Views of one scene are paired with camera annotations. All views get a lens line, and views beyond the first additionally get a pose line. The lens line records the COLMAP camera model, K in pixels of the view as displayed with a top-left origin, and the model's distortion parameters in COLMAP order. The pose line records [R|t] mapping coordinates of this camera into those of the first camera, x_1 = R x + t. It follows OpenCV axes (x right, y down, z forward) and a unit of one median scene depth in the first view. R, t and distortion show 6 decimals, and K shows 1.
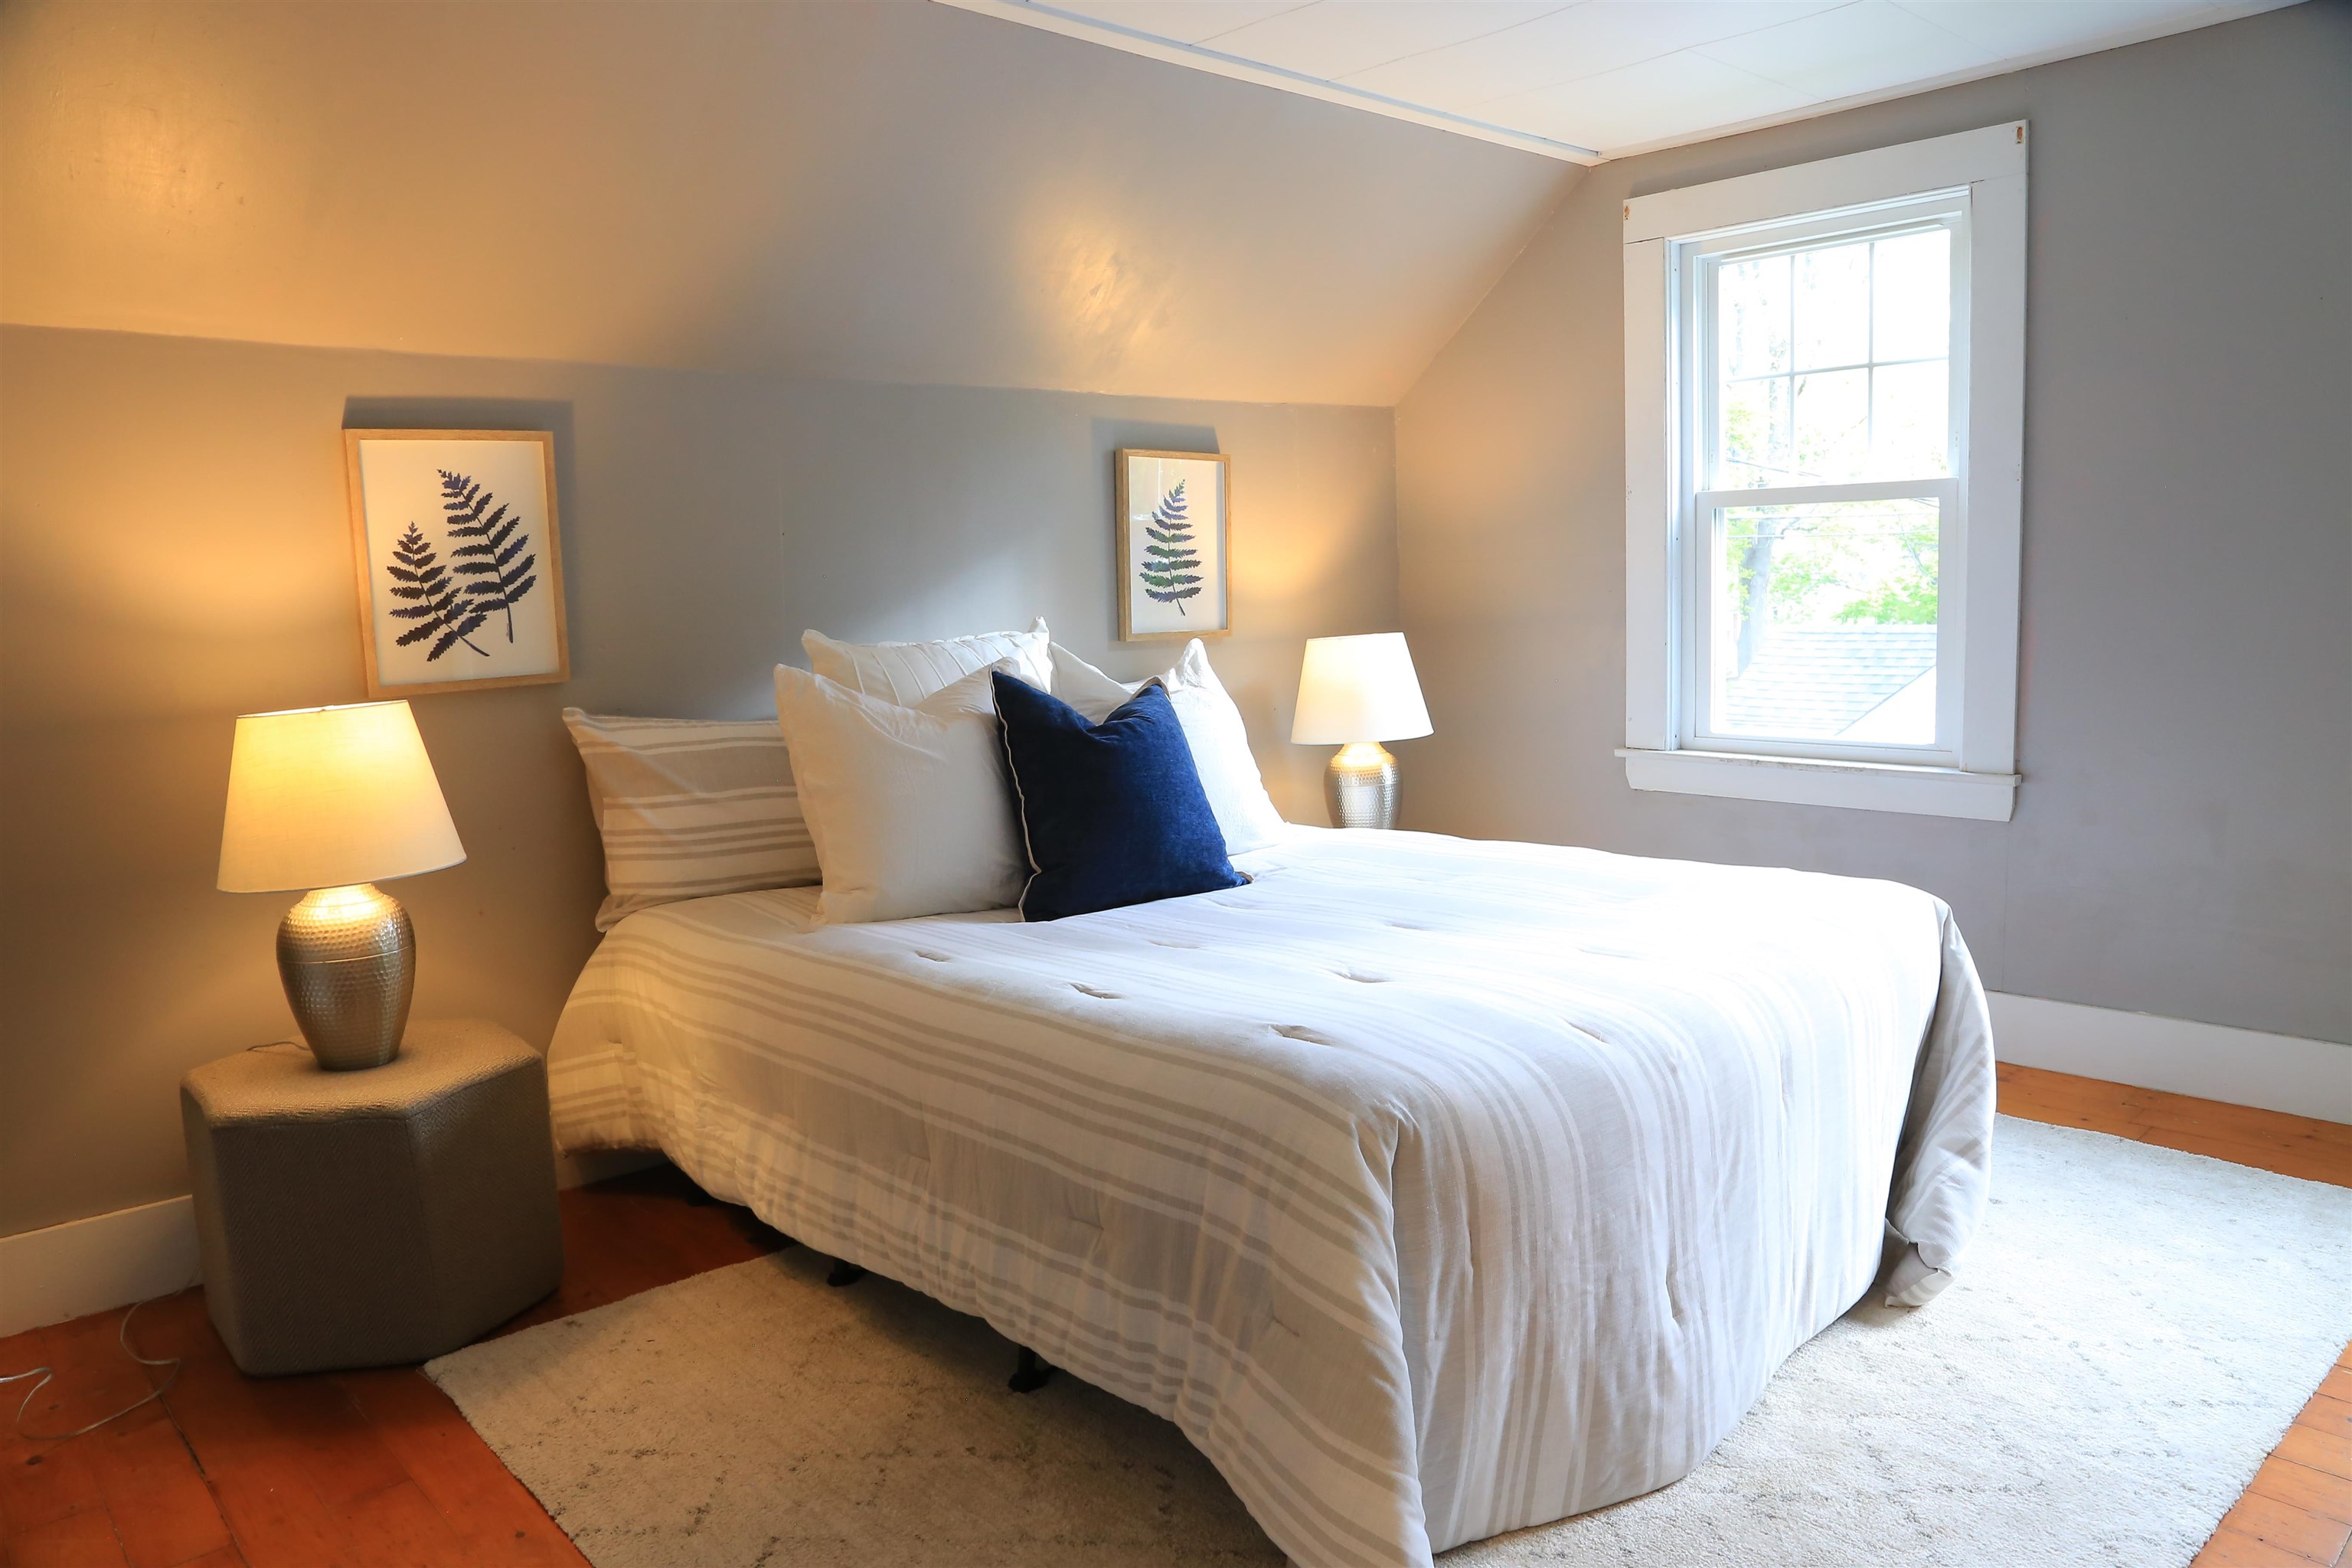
lens RADIAL K [[1618.9, 0, 1173.1], [0, 1618.9, 791.2], [0, 0, 1]] dist [-0.120407, 0.067488]
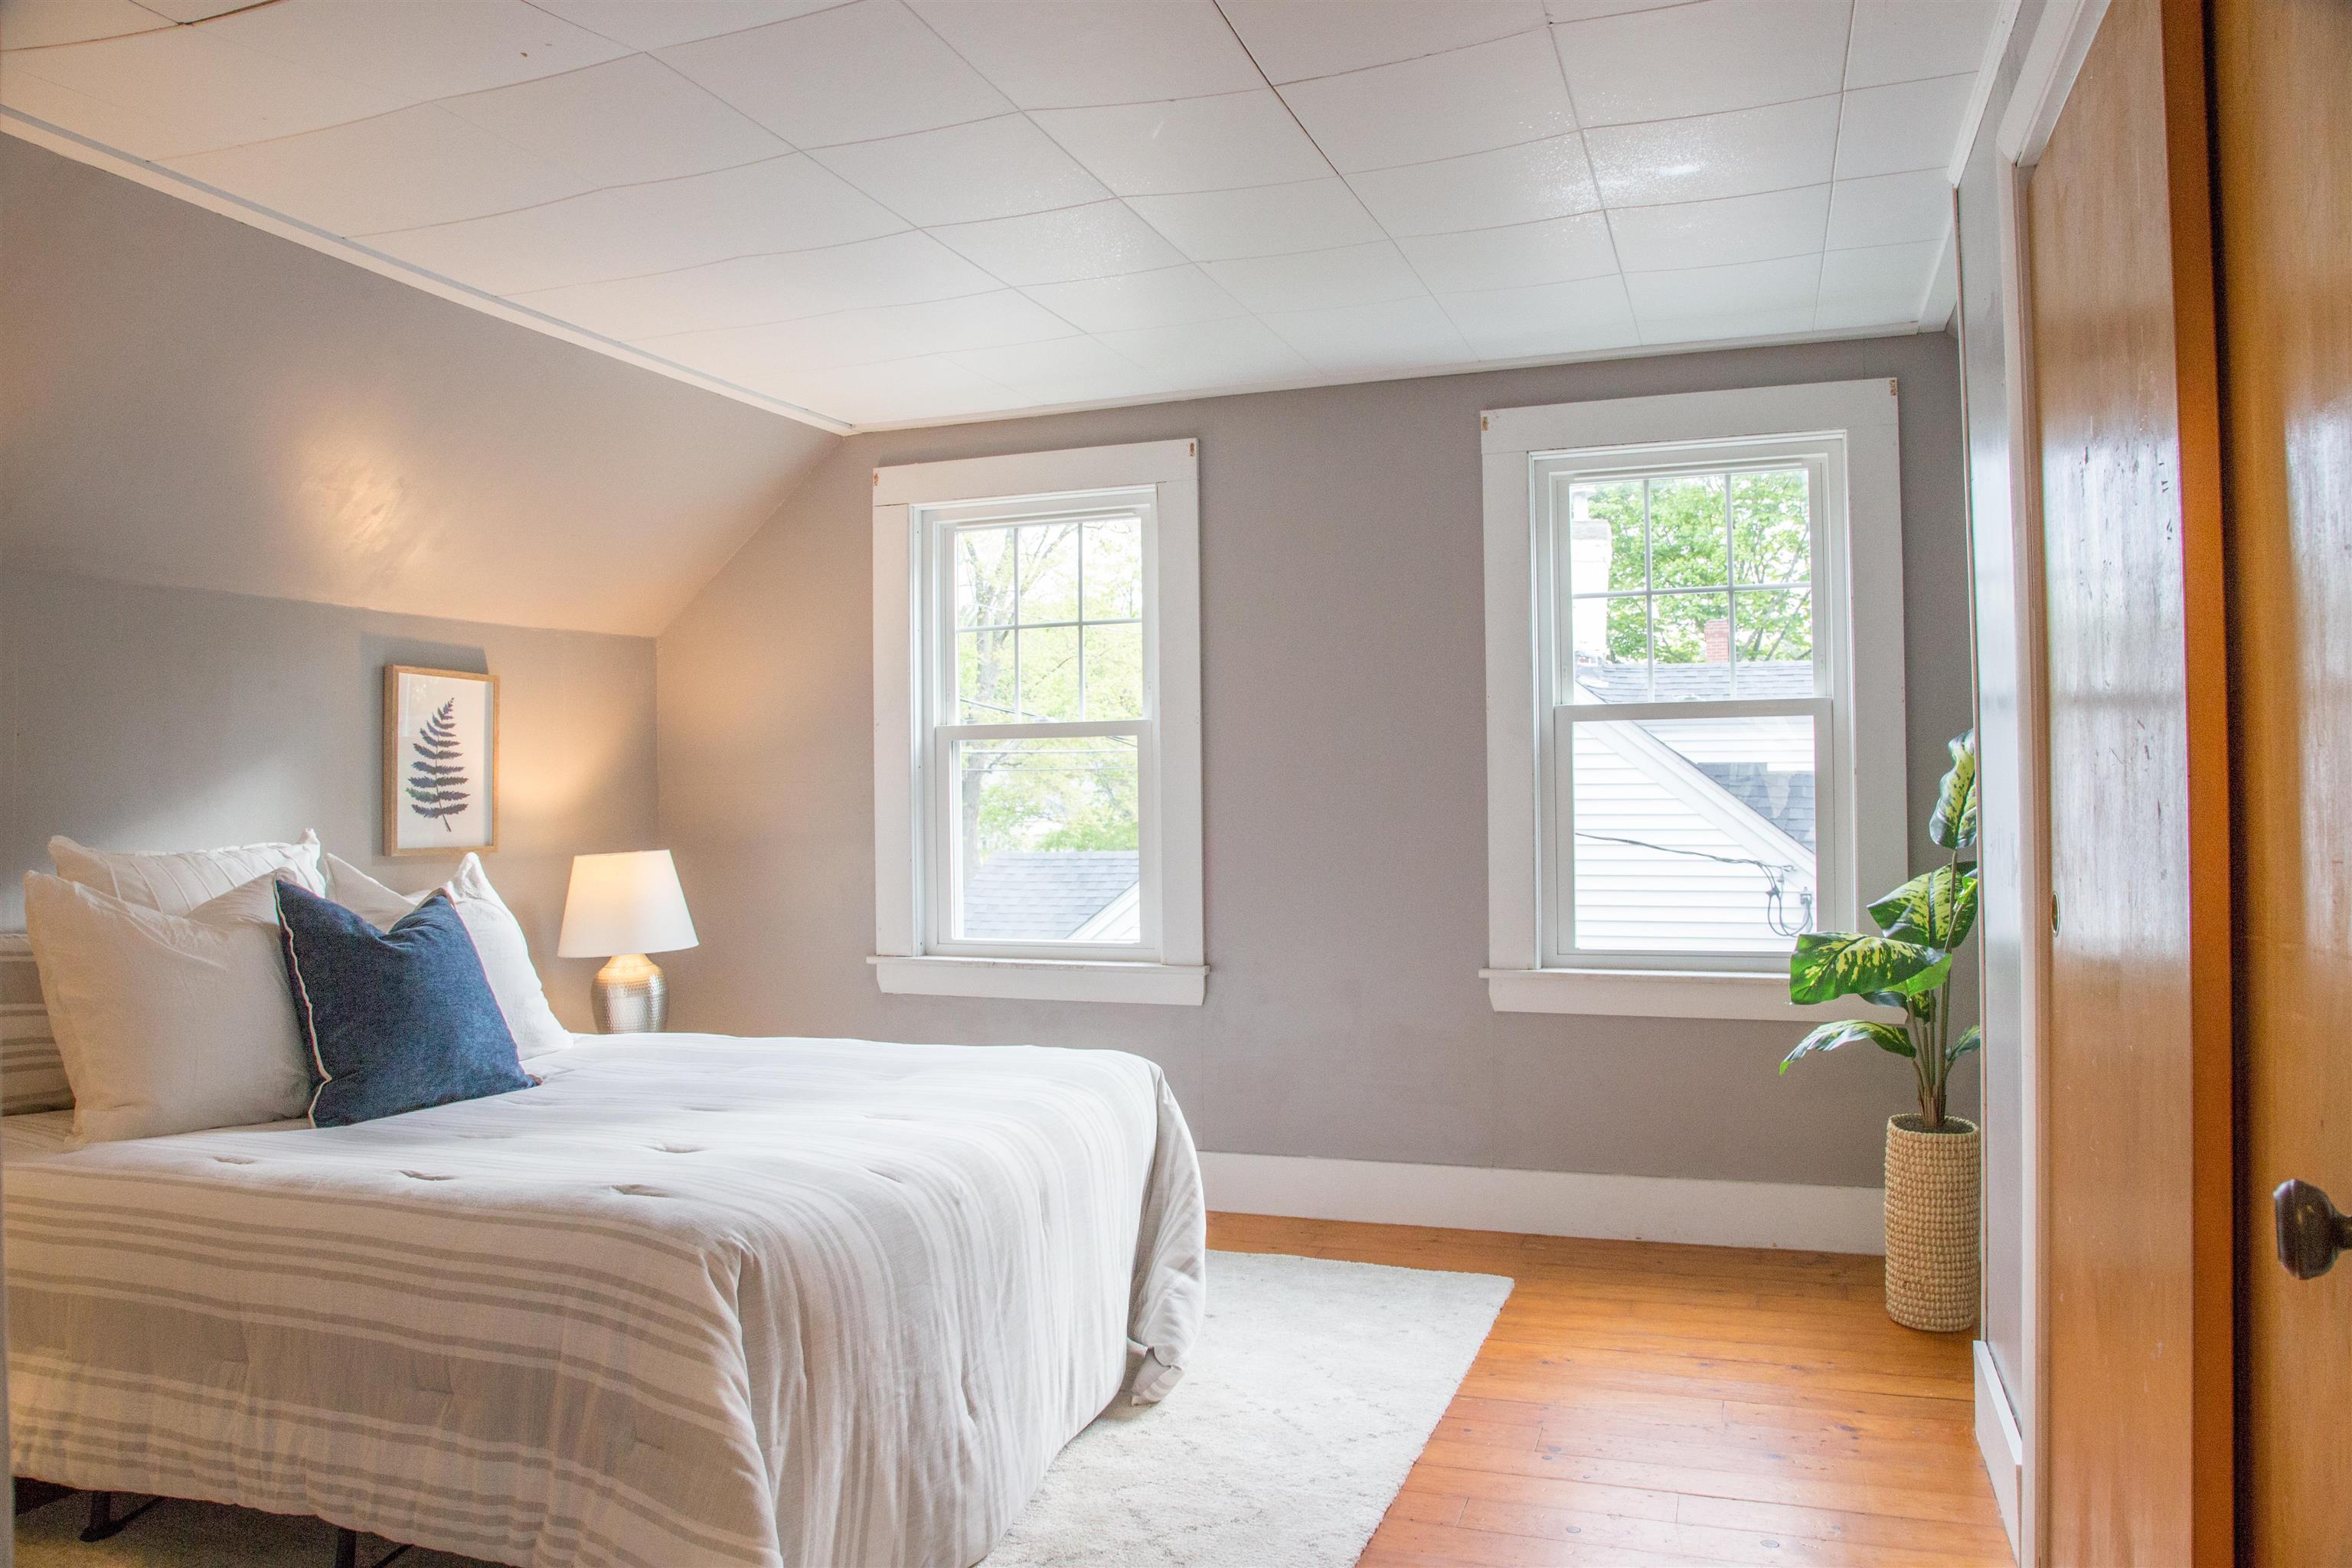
lens RADIAL K [[1618.9, 0, 1200.6], [0, 1618.9, 791.7], [0, 0, 1]] dist [-0.120407, 0.067488]
pose [[0.880935, 0.021254, 0.472760, -0.067594], [0.046229, 0.990348, -0.130666, 0.024414], [-0.470974, 0.136963, 0.871450, -0.116909]]
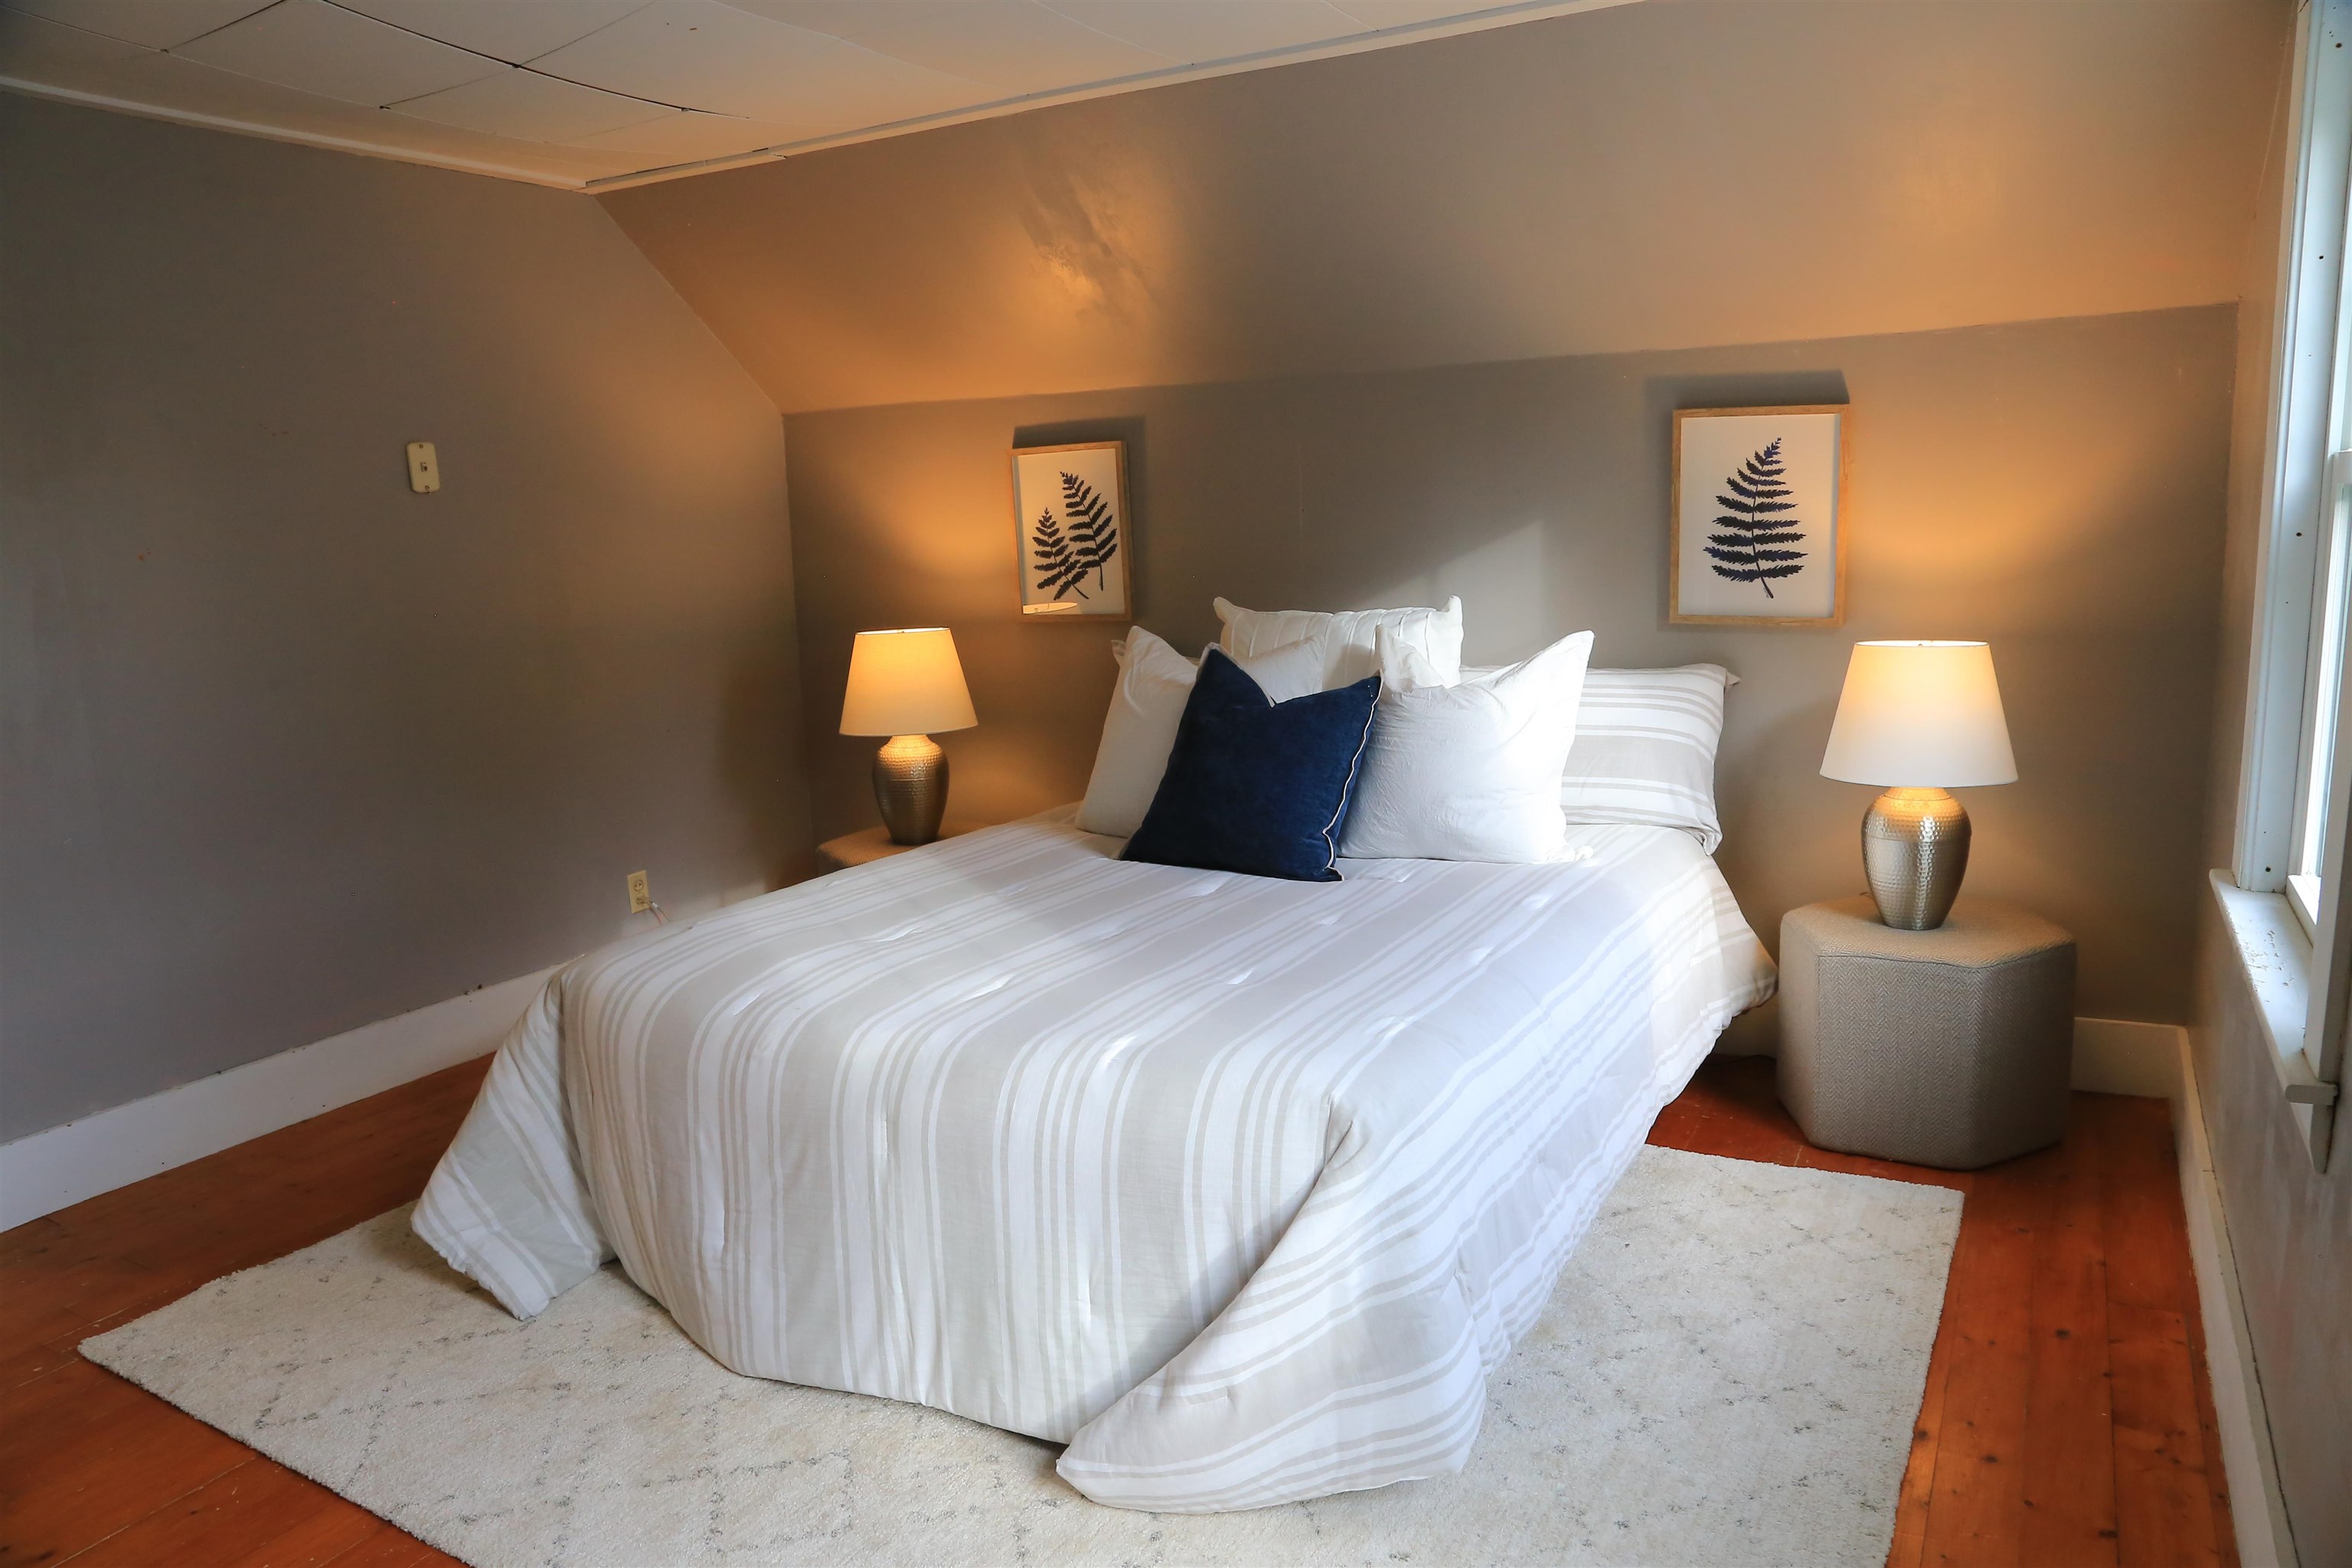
lens RADIAL K [[1618.9, 0, 1183.2], [0, 1618.9, 777.0], [0, 0, 1]] dist [-0.120407, 0.067488]
pose [[0.300268, 0.168959, -0.938771, 1.026568], [-0.104023, 0.984117, 0.143849, -0.149129], [0.948166, 0.054460, 0.313075, 0.640292]]
